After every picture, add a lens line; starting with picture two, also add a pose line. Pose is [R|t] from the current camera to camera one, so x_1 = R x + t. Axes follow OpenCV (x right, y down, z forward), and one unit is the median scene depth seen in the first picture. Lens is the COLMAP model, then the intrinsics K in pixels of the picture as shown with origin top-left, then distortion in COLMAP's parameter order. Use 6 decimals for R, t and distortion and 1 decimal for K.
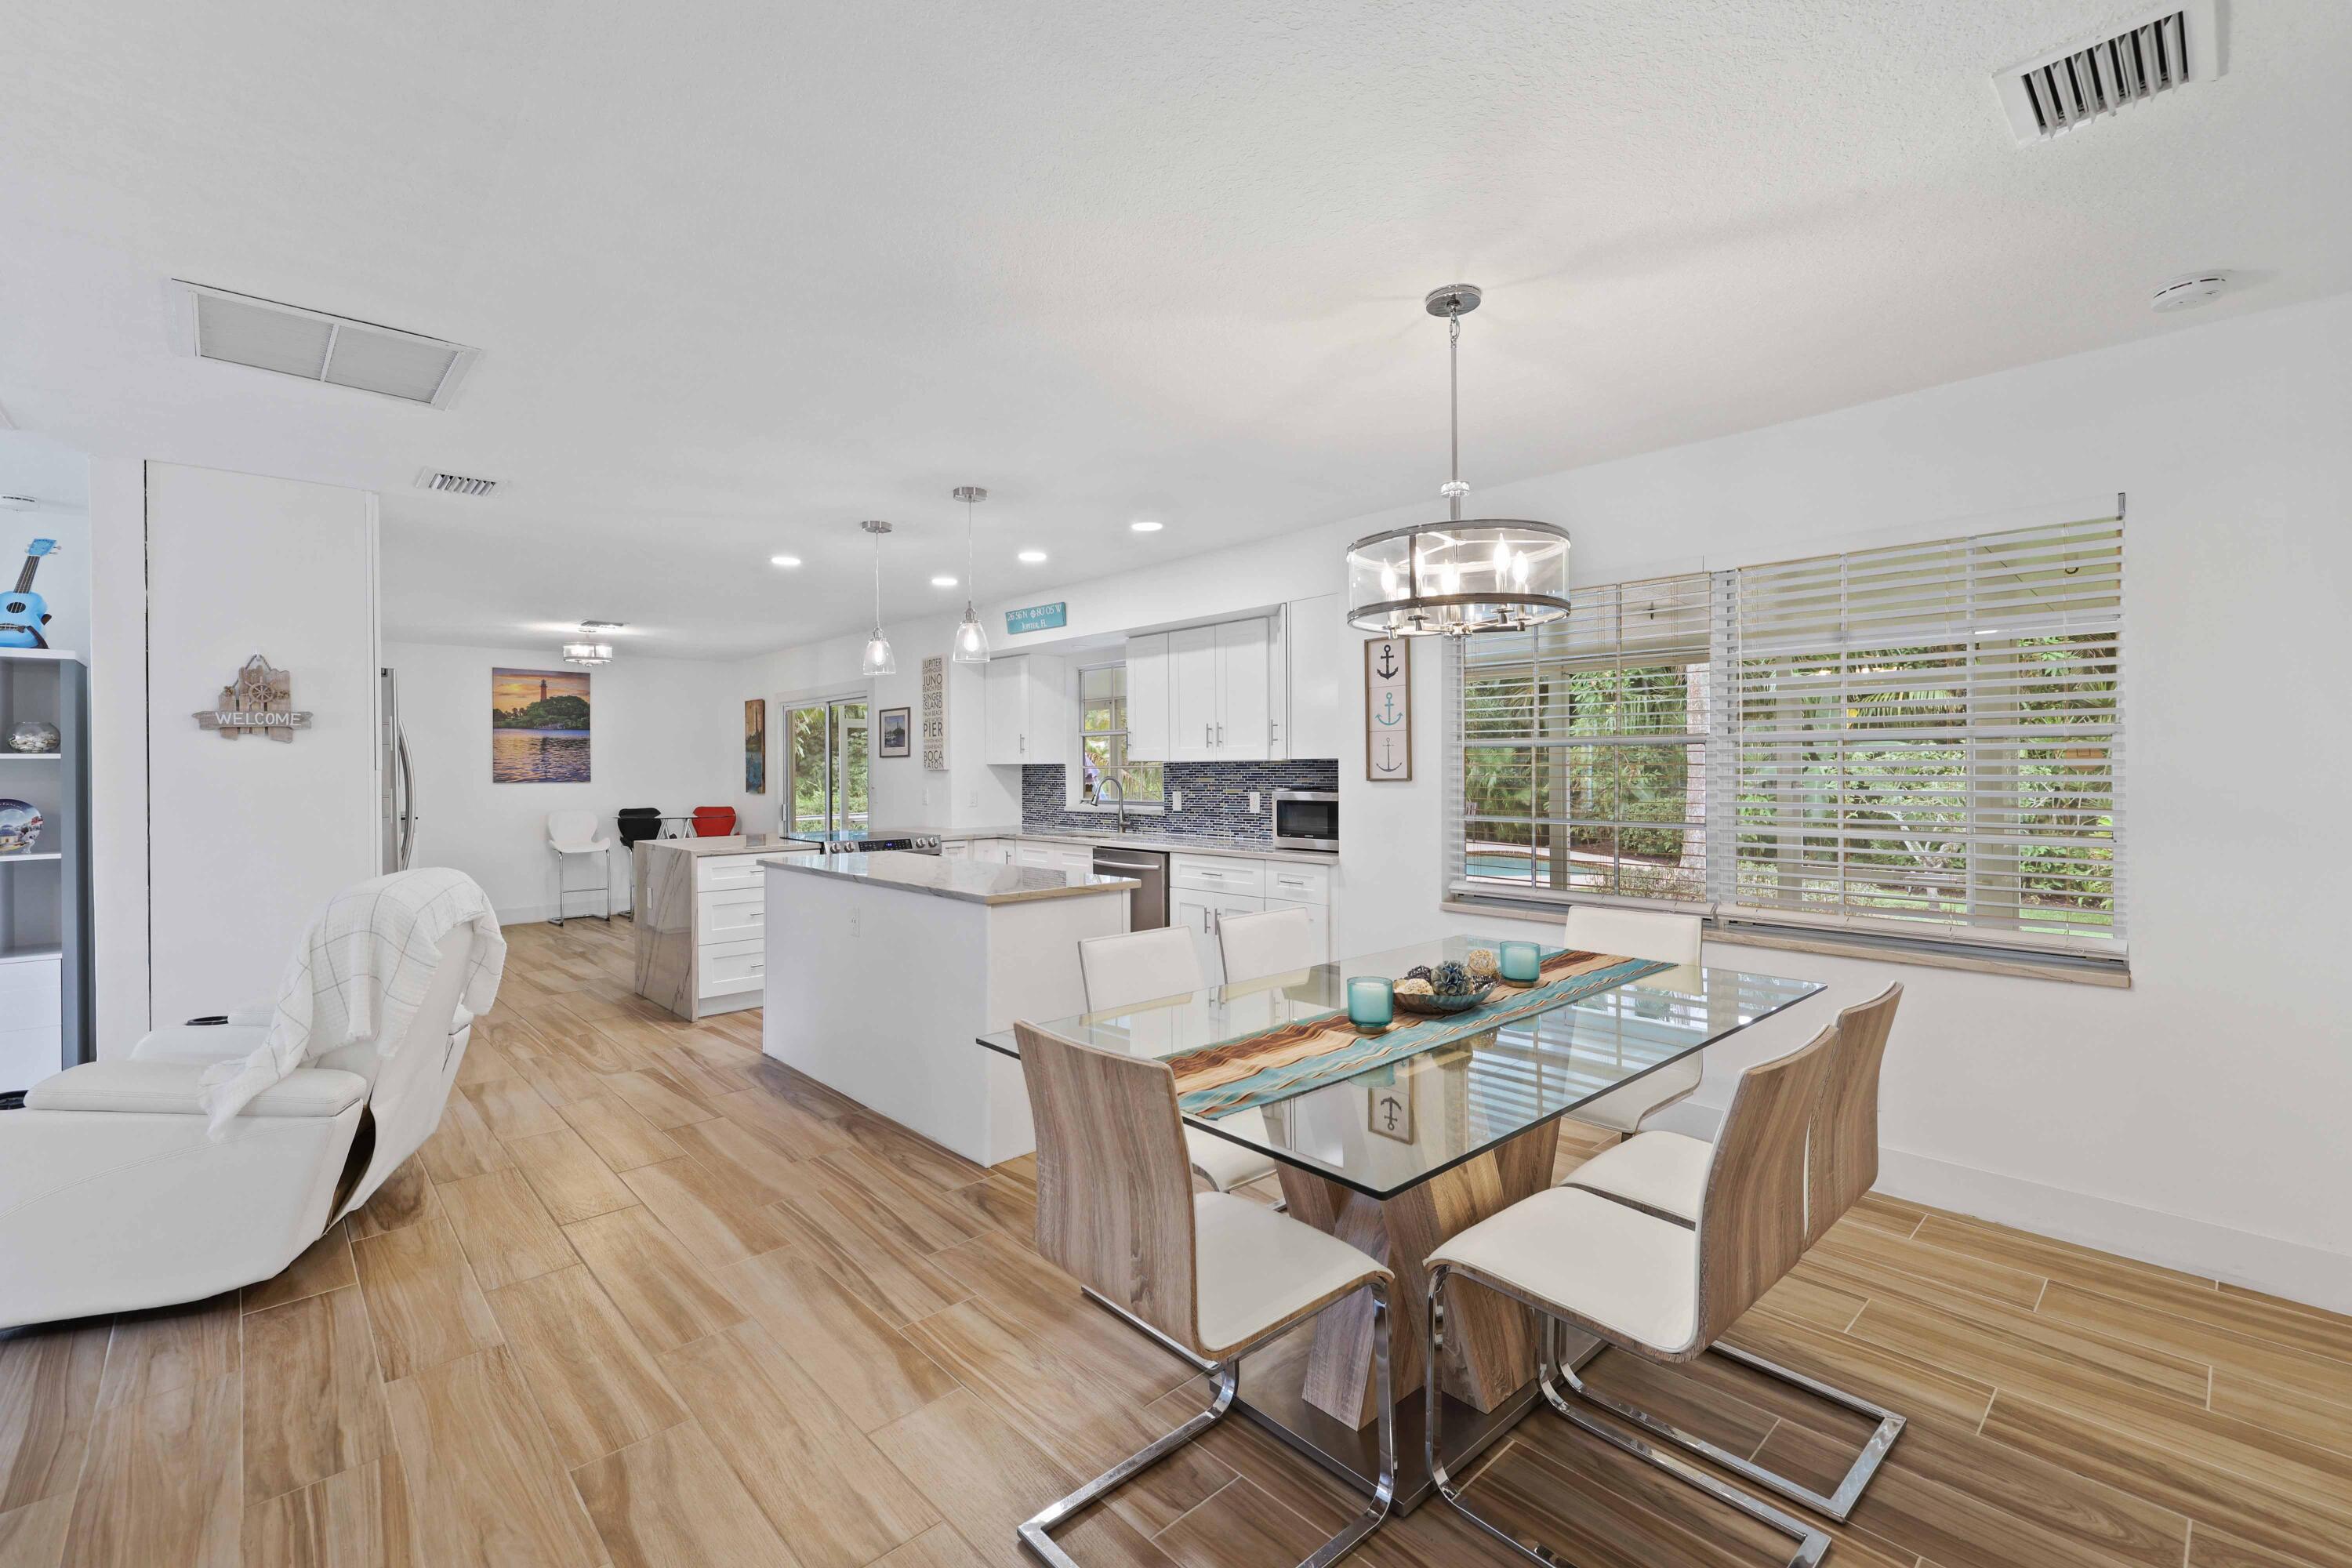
lens RADIAL K [[1014.8, 0, 1165.9], [0, 1014.8, 767.6], [0, 0, 1]] dist [-0.000462, -0.000106]
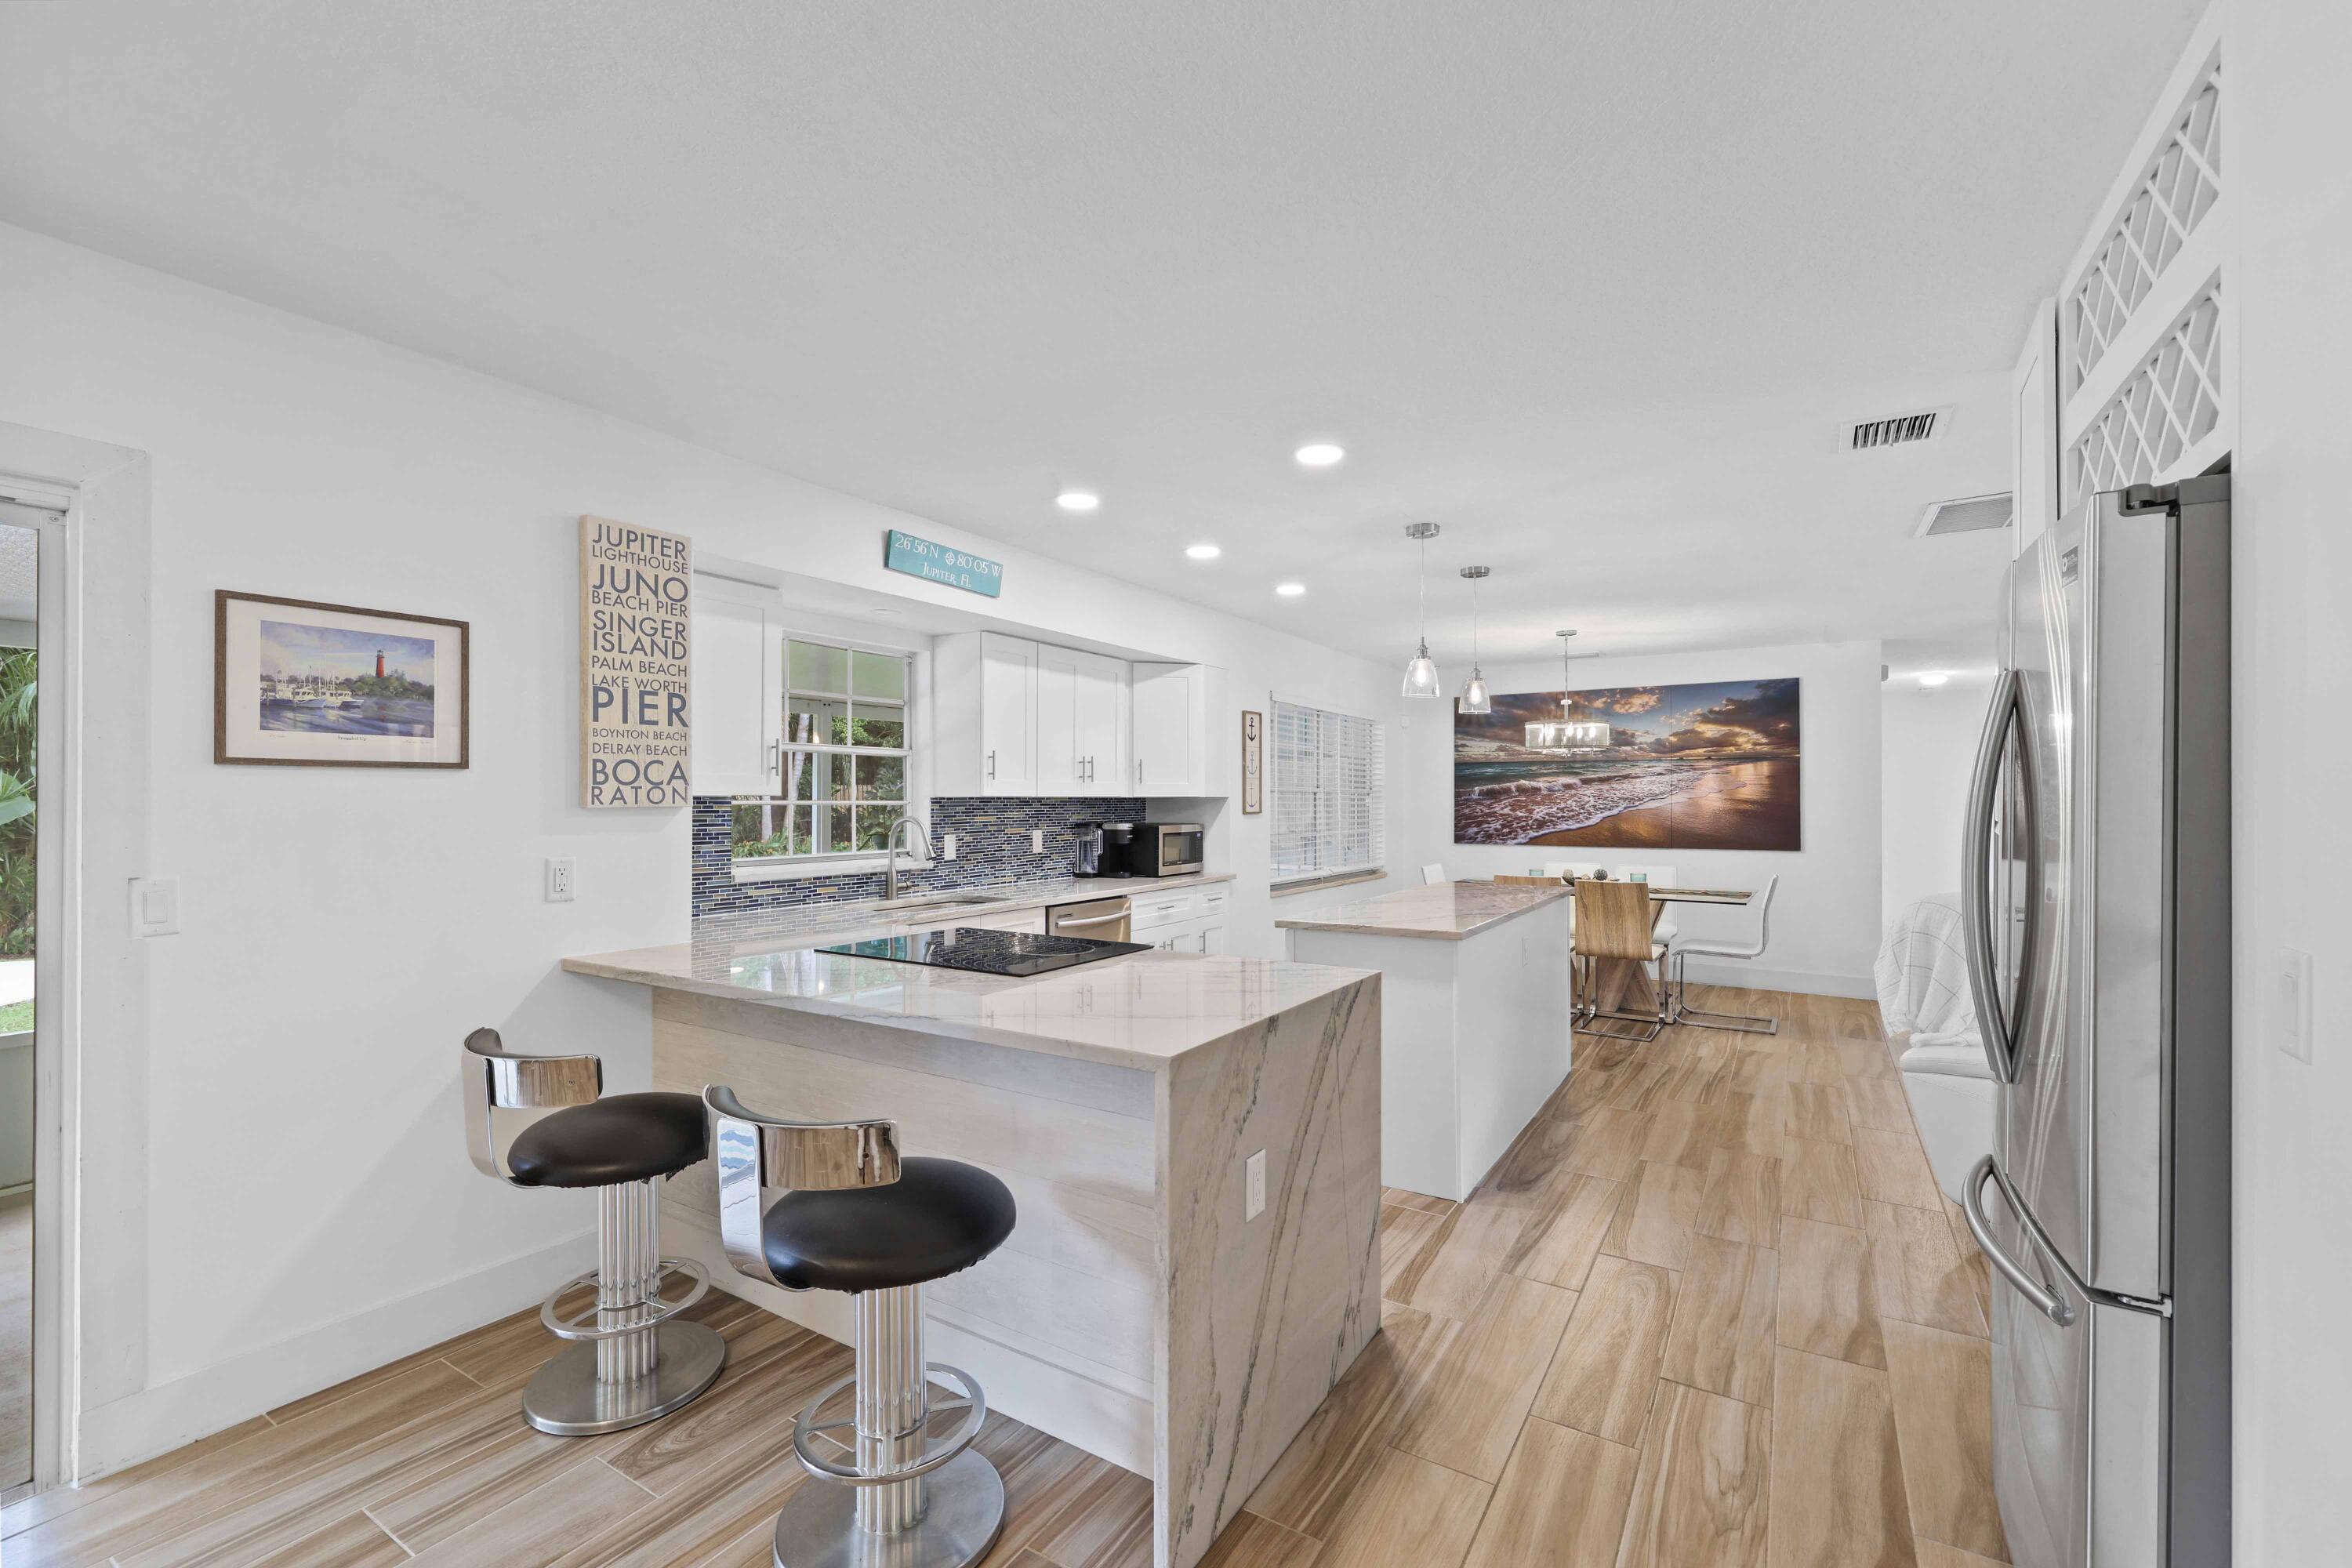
lens RADIAL K [[999.4, 0, 1170.5], [0, 999.4, 791.0], [0, 0, 1]] dist [-0.002106, -0.000373]
pose [[-0.264997, 0.015452, 0.964125, -0.817919], [0.000668, 0.999874, -0.015842, 0.002467], [-0.964249, -0.003554, -0.264974, 1.108205]]
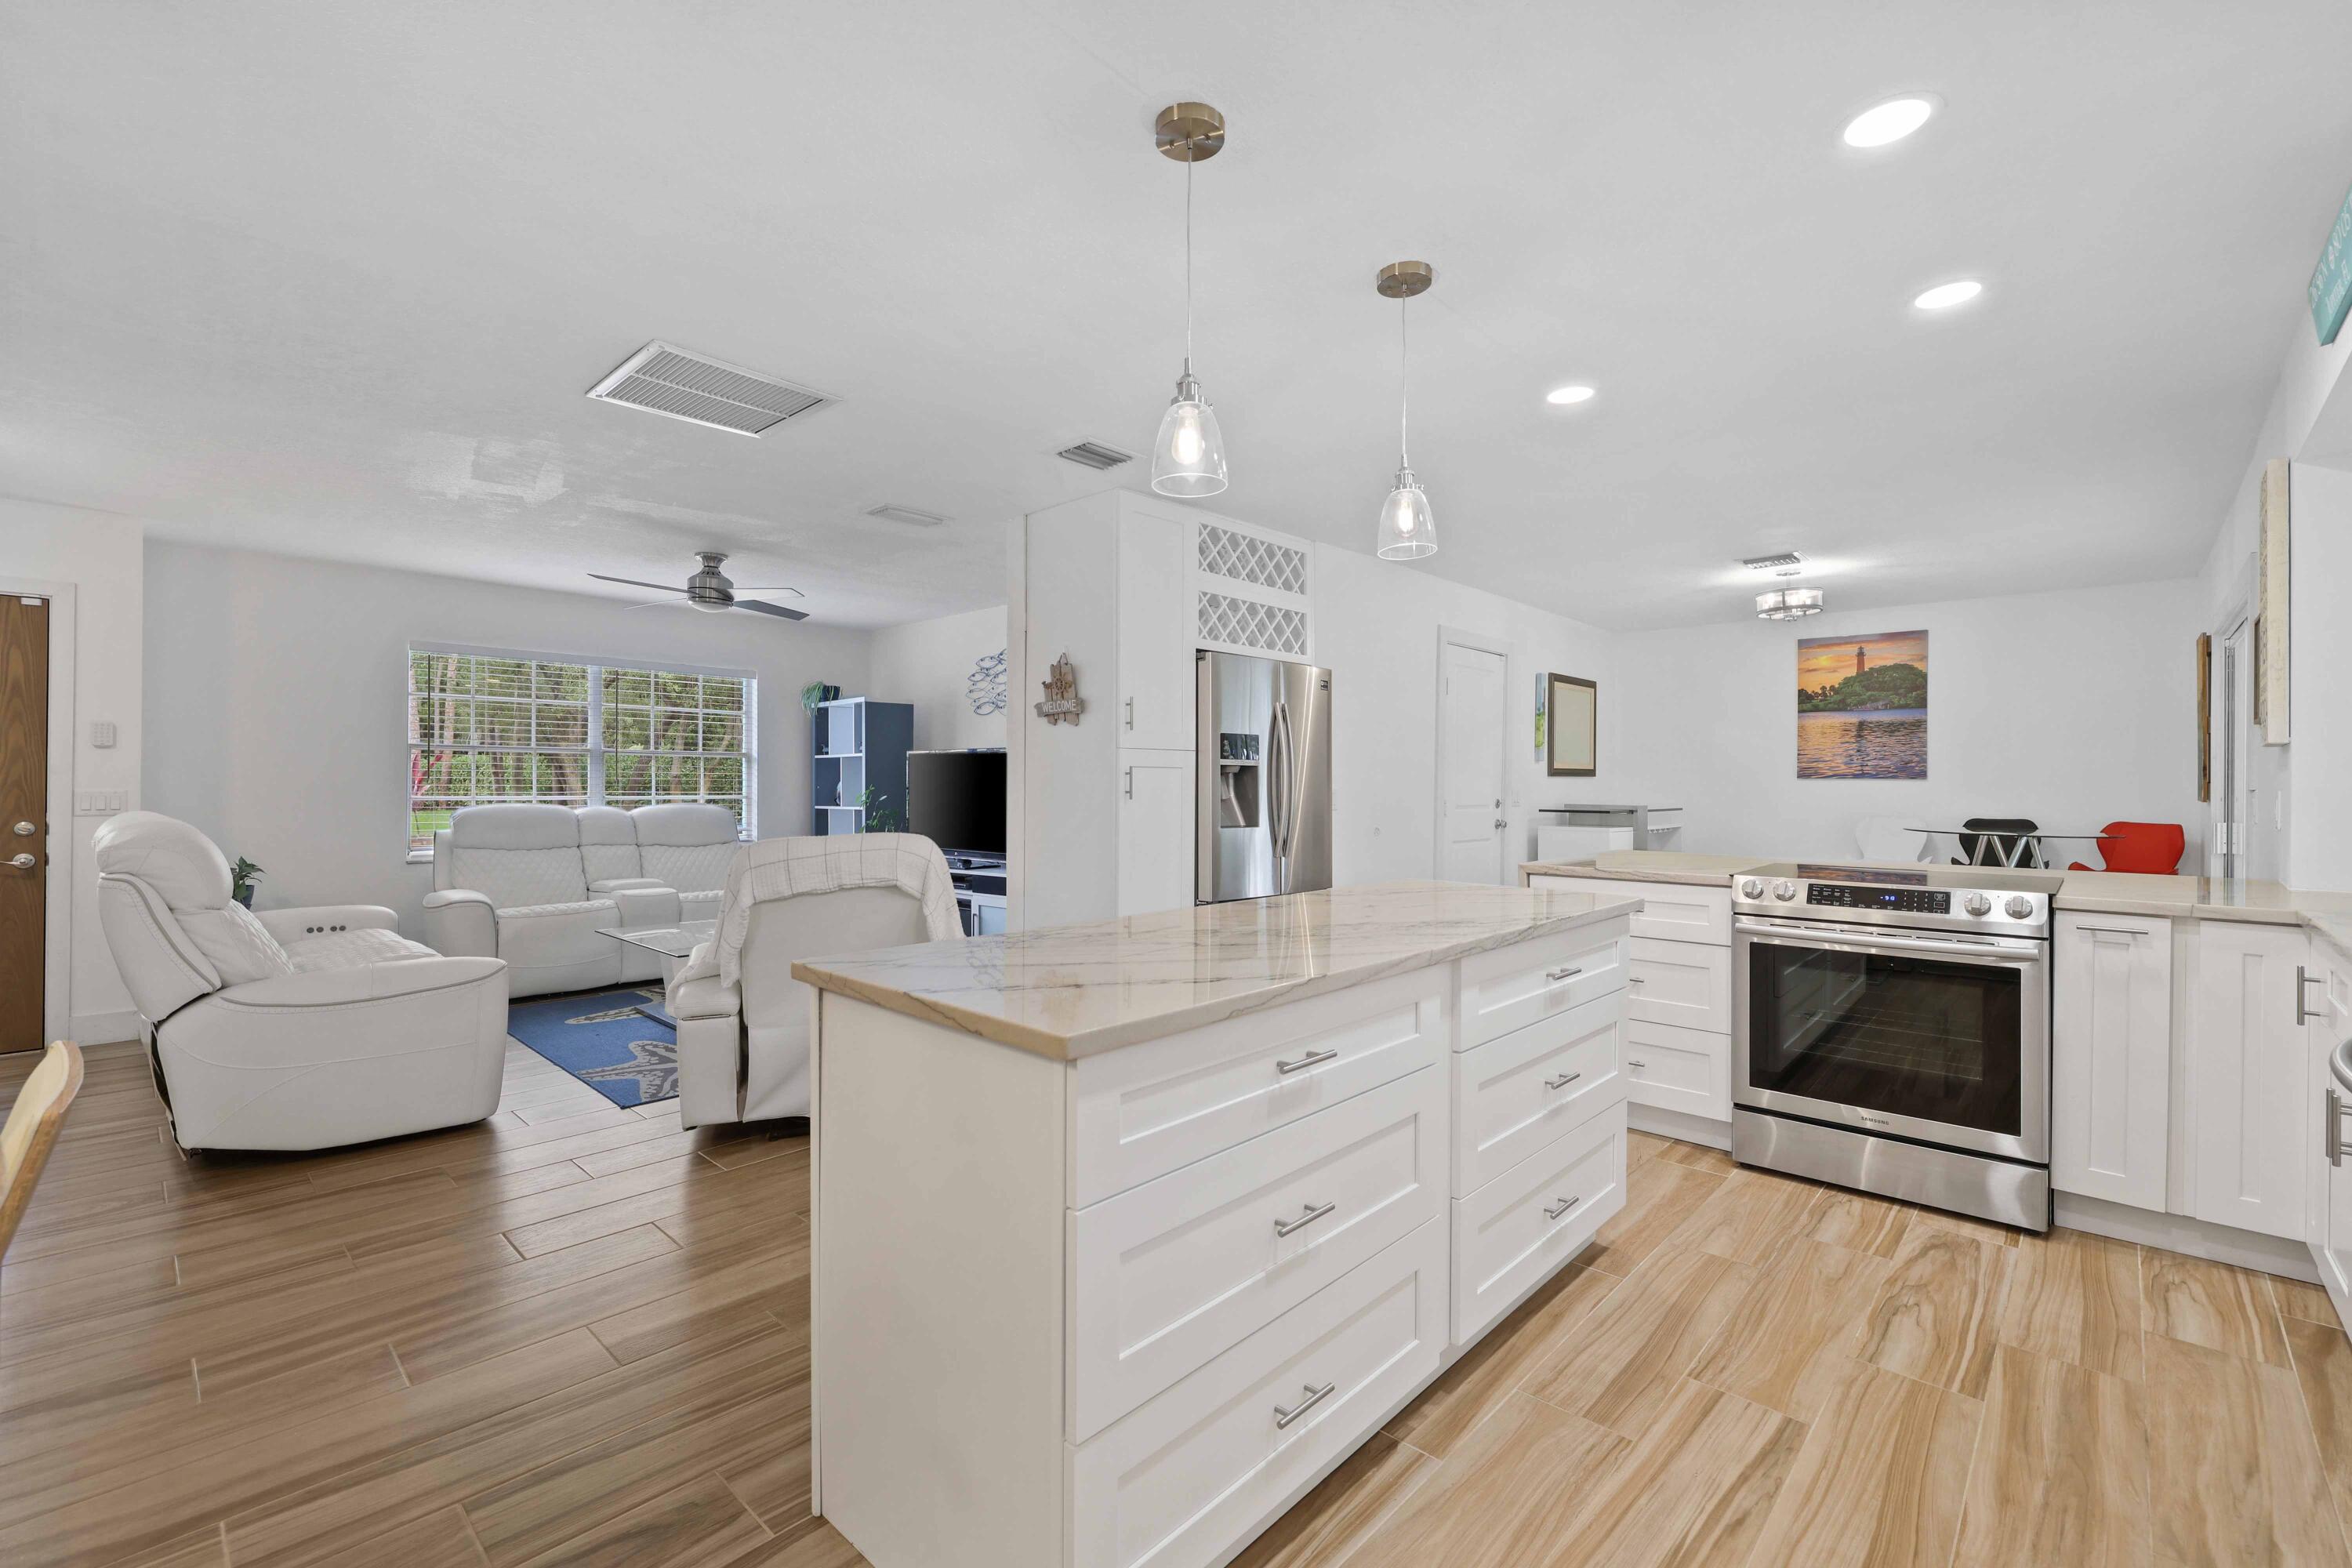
lens RADIAL K [[999.4, 0, 1170.5], [0, 999.4, 791.0], [0, 0, 1]] dist [-0.002106, -0.000373]
pose [[0.066513, 0.017327, -0.997635, 0.179772], [-0.002734, 0.999849, 0.017183, 0.018942], [0.997782, 0.001584, 0.066550, 0.651475]]
